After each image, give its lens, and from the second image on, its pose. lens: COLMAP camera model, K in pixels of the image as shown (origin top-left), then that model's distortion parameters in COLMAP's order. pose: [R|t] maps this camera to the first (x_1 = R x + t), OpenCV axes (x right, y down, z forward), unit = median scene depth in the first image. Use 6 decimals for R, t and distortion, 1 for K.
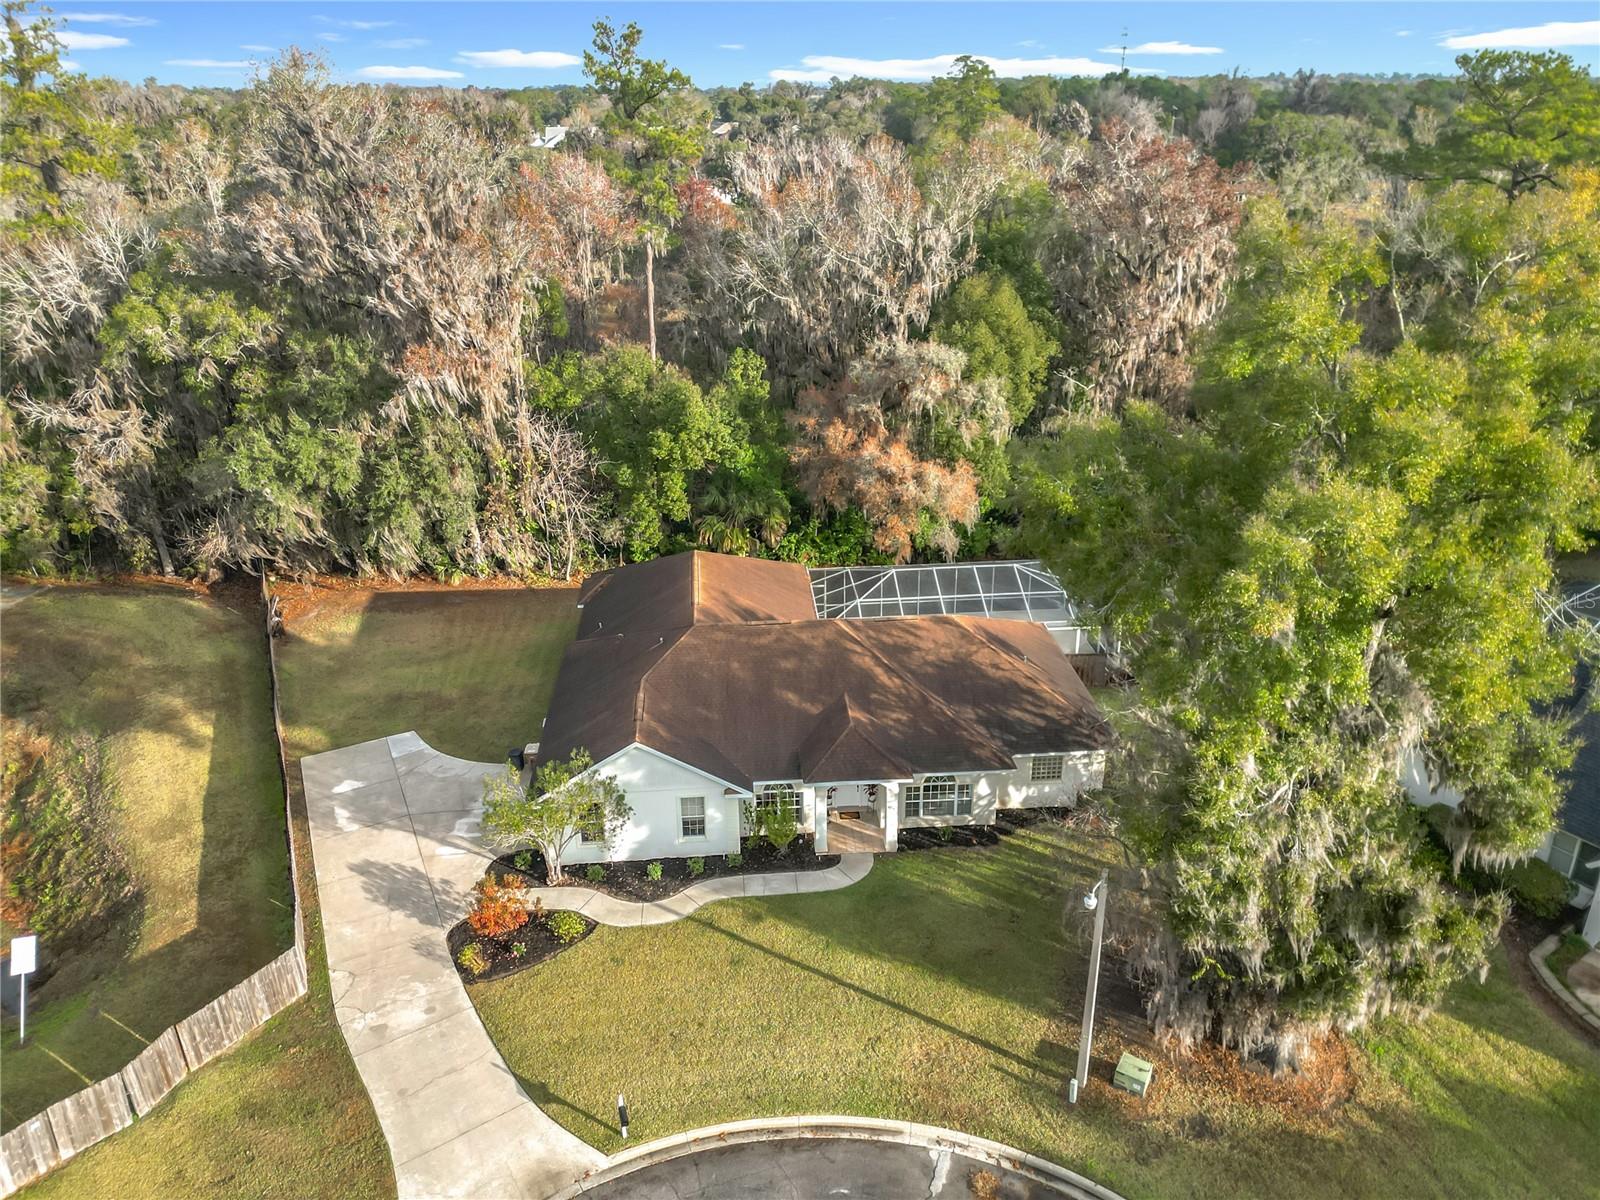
lens RADIAL K [[1169.5, 0, 800.0], [0, 1169.5, 600.0], [0, 0, 1]] dist [0.067725, -0.077491]
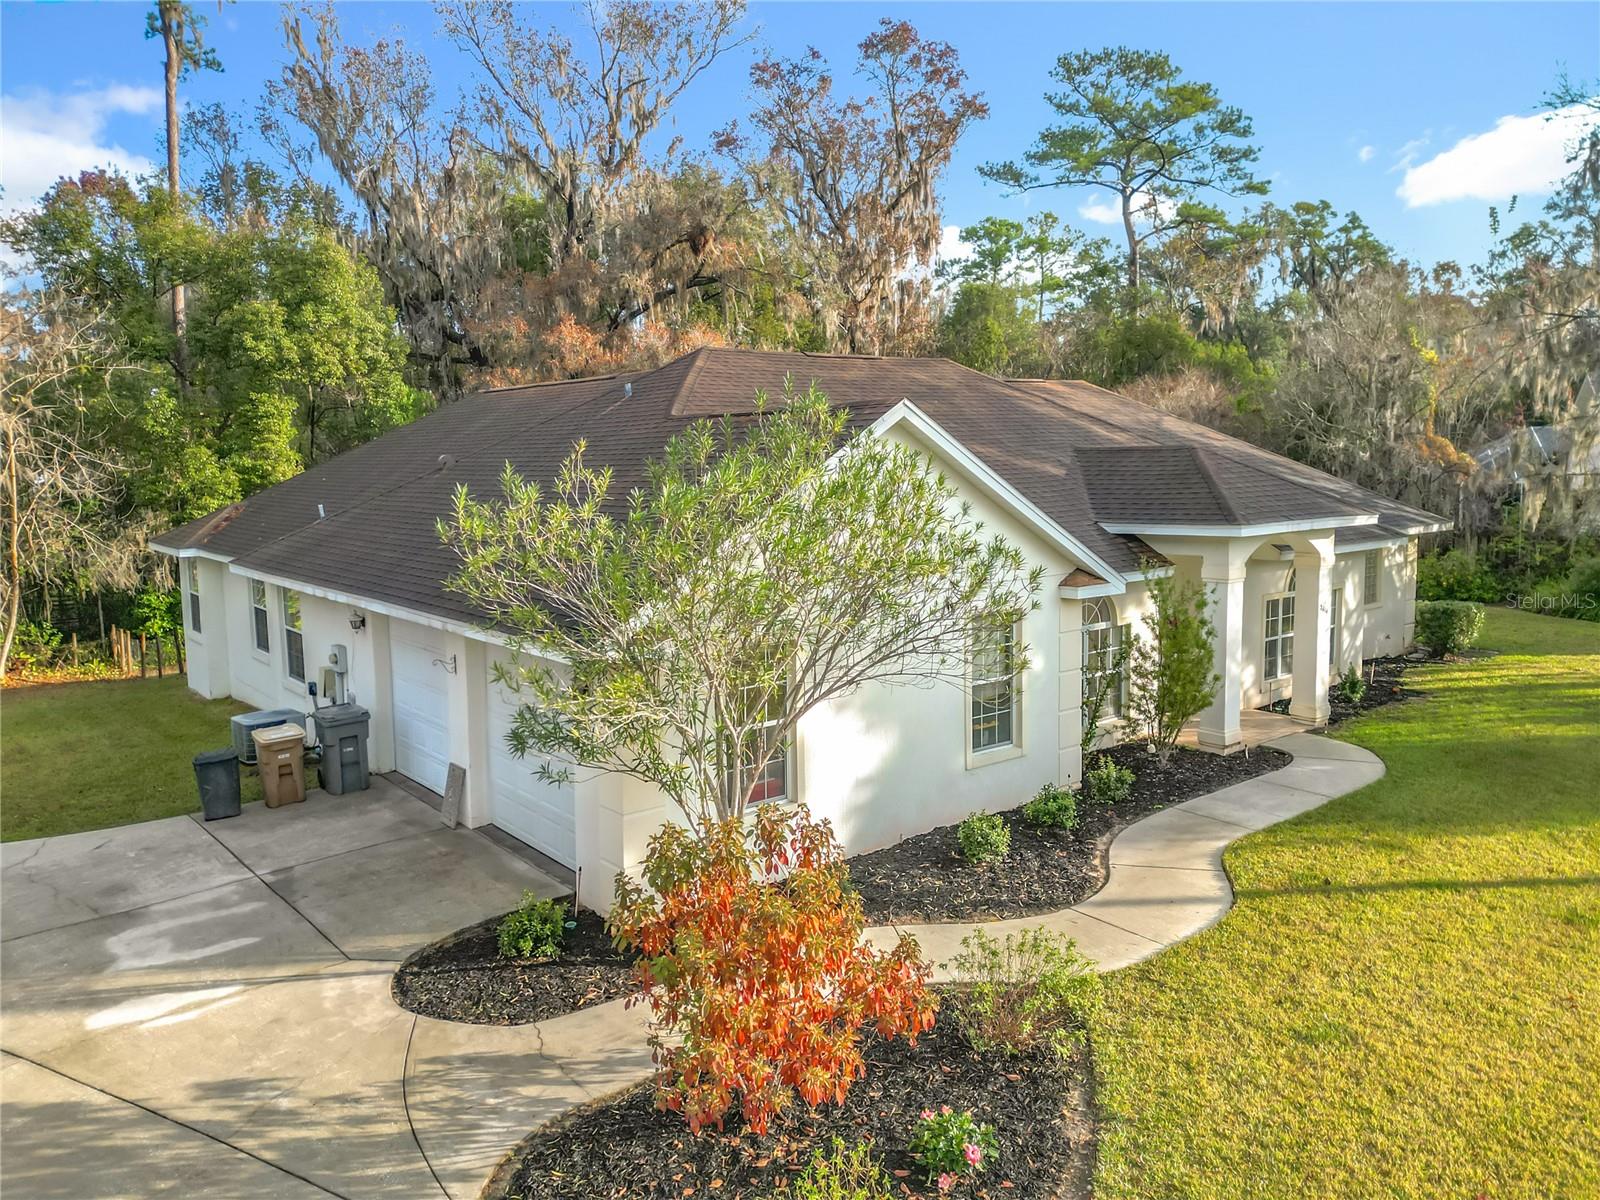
lens RADIAL K [[1169.5, 0, 800.0], [0, 1169.5, 600.0], [0, 0, 1]] dist [0.067725, -0.077491]
pose [[0.824780, -0.074473, 0.560528, -0.325875], [0.242148, 0.942313, -0.231108, 0.225912], [-0.510981, 0.326344, 0.795235, 0.744234]]
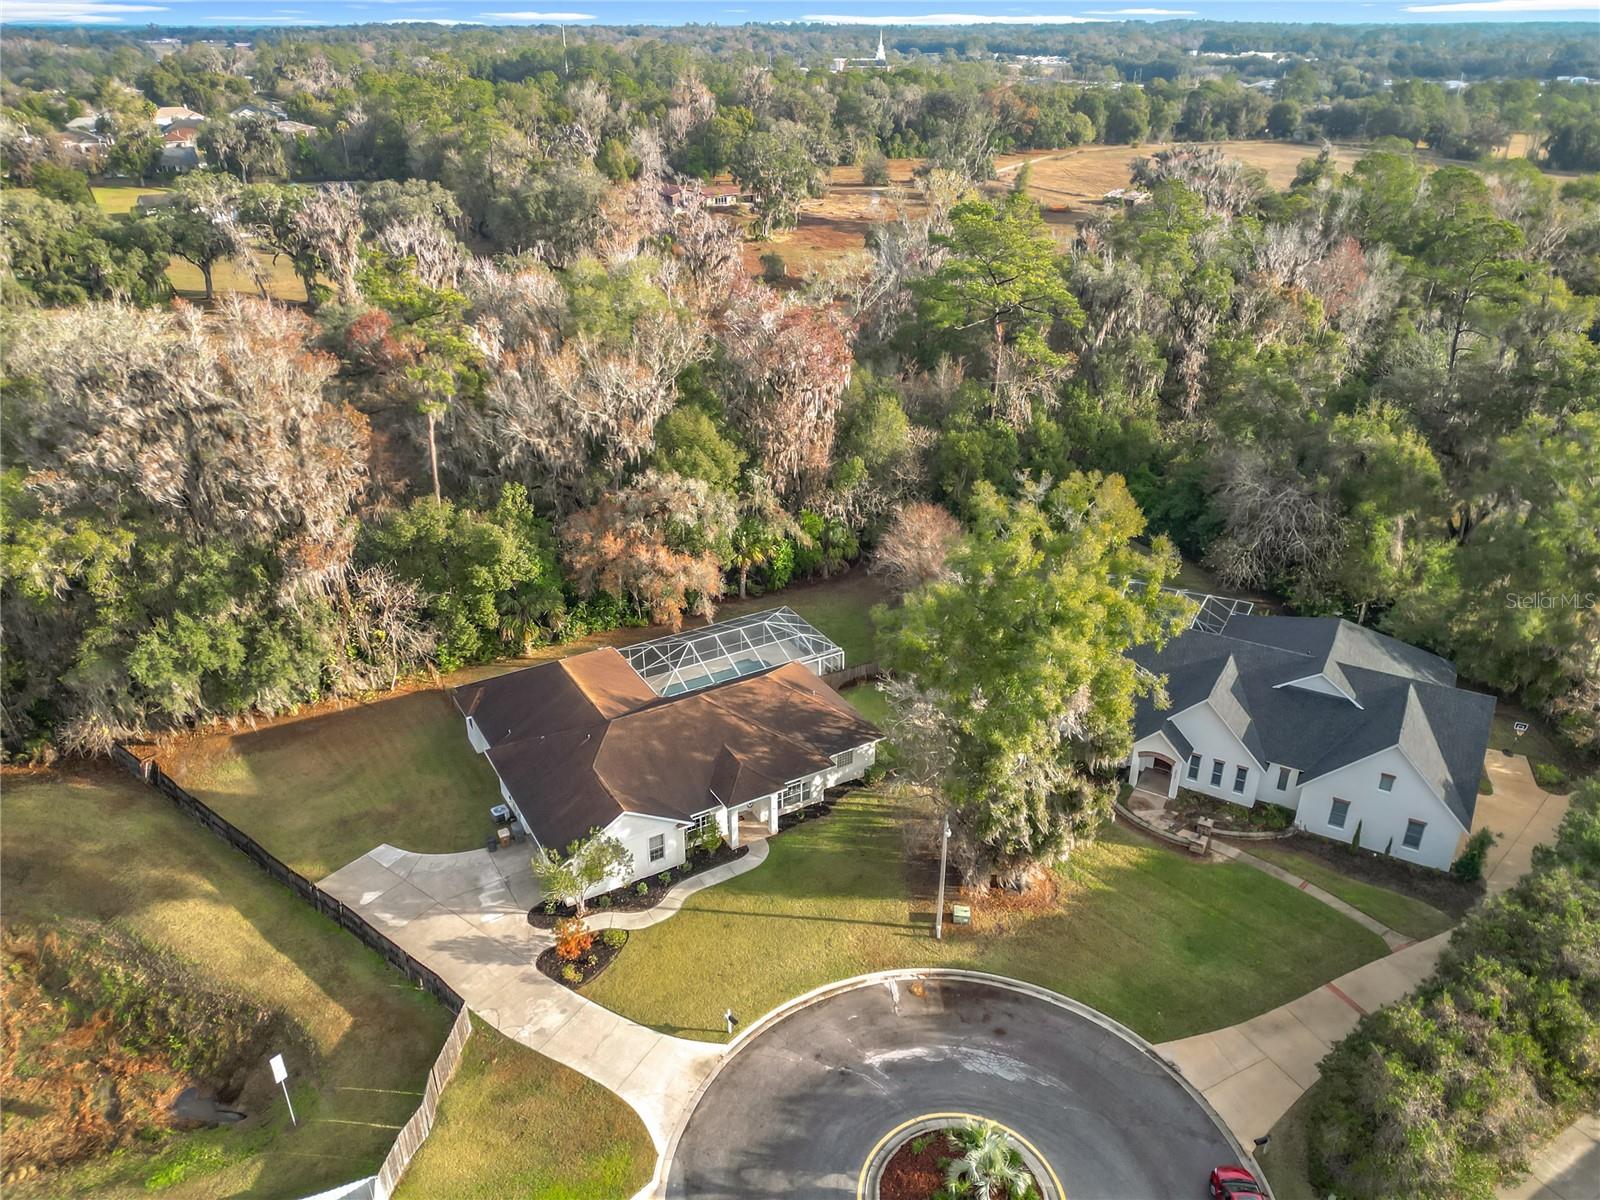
lens RADIAL K [[1206.6, 0, 800.0], [0, 1206.6, 600.0], [0, 0, 1]] dist [0.127726, -0.140403]
pose [[0.898353, -0.188066, 0.396979, -0.490821], [0.166319, 0.982059, 0.088870, -0.242165], [-0.406570, -0.013812, 0.913515, -0.522976]]
